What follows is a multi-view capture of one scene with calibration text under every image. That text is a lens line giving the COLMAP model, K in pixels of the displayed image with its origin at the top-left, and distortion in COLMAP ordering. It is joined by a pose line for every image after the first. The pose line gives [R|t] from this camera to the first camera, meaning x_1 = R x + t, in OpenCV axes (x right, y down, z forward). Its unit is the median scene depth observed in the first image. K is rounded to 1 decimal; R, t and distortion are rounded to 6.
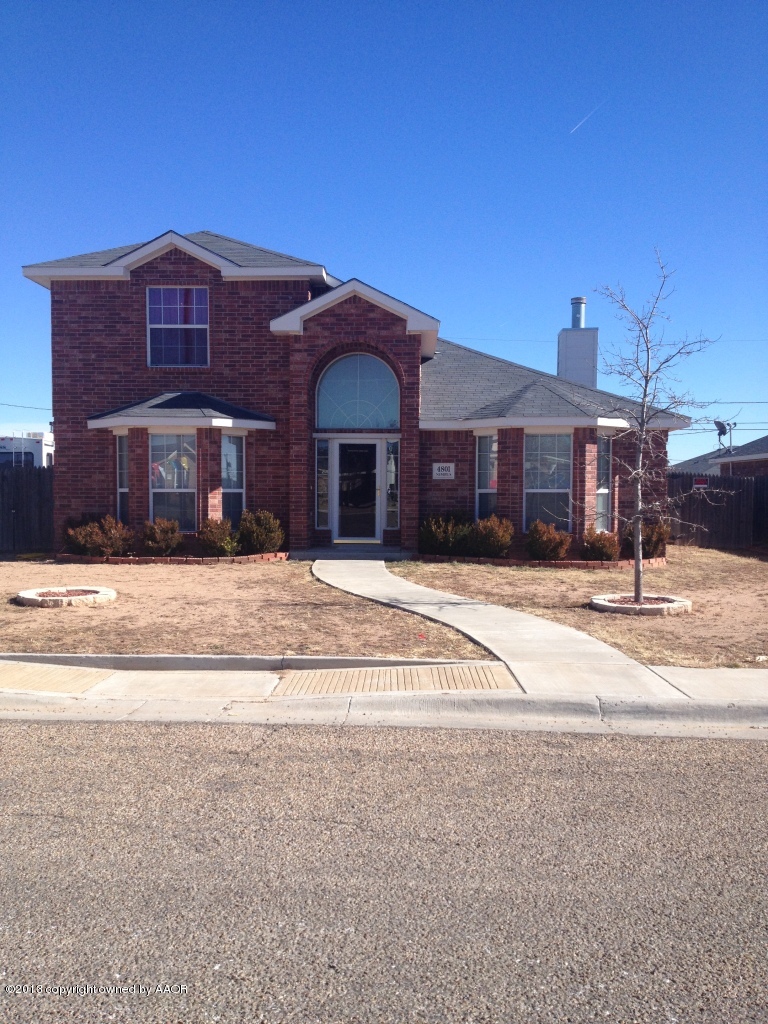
lens RADIAL K [[965.6, 0, 384.8], [0, 965.6, 510.1], [0, 0, 1]] dist [0.016867, 0.000000]
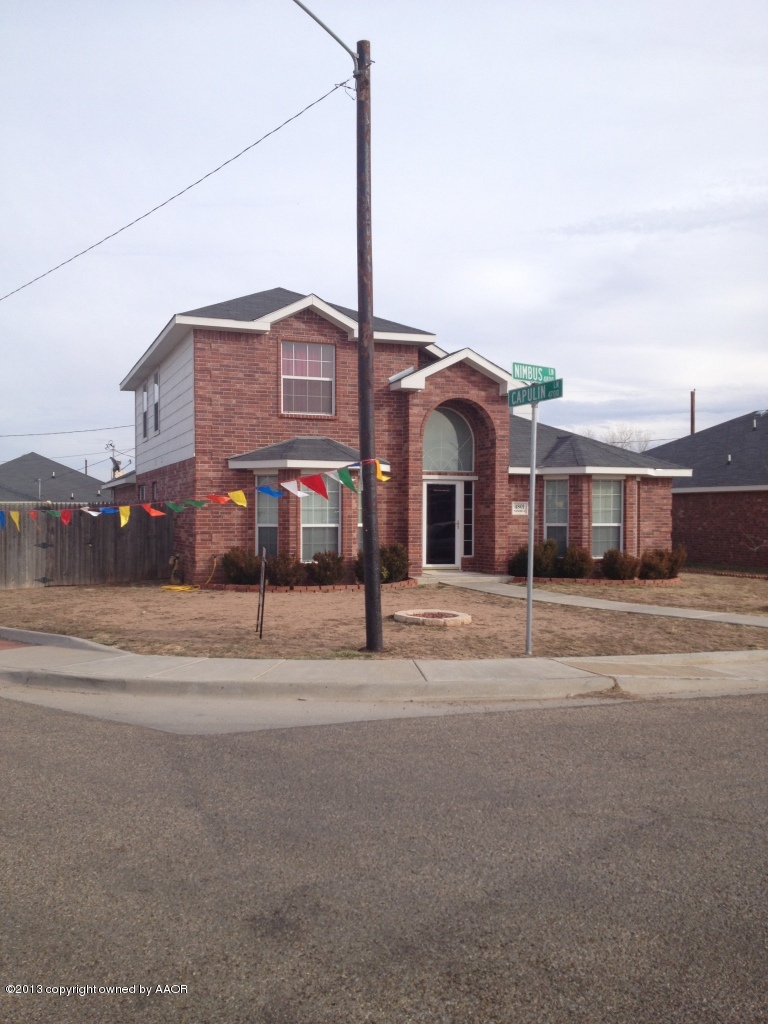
lens RADIAL K [[965.6, 0, 380.3], [0, 965.6, 515.1], [0, 0, 1]] dist [0.016867, 0.000000]
pose [[0.925598, -0.000537, 0.378508, -0.558991], [0.012483, 0.999498, -0.029107, 0.001392], [-0.378302, 0.031667, 0.925140, -0.059377]]
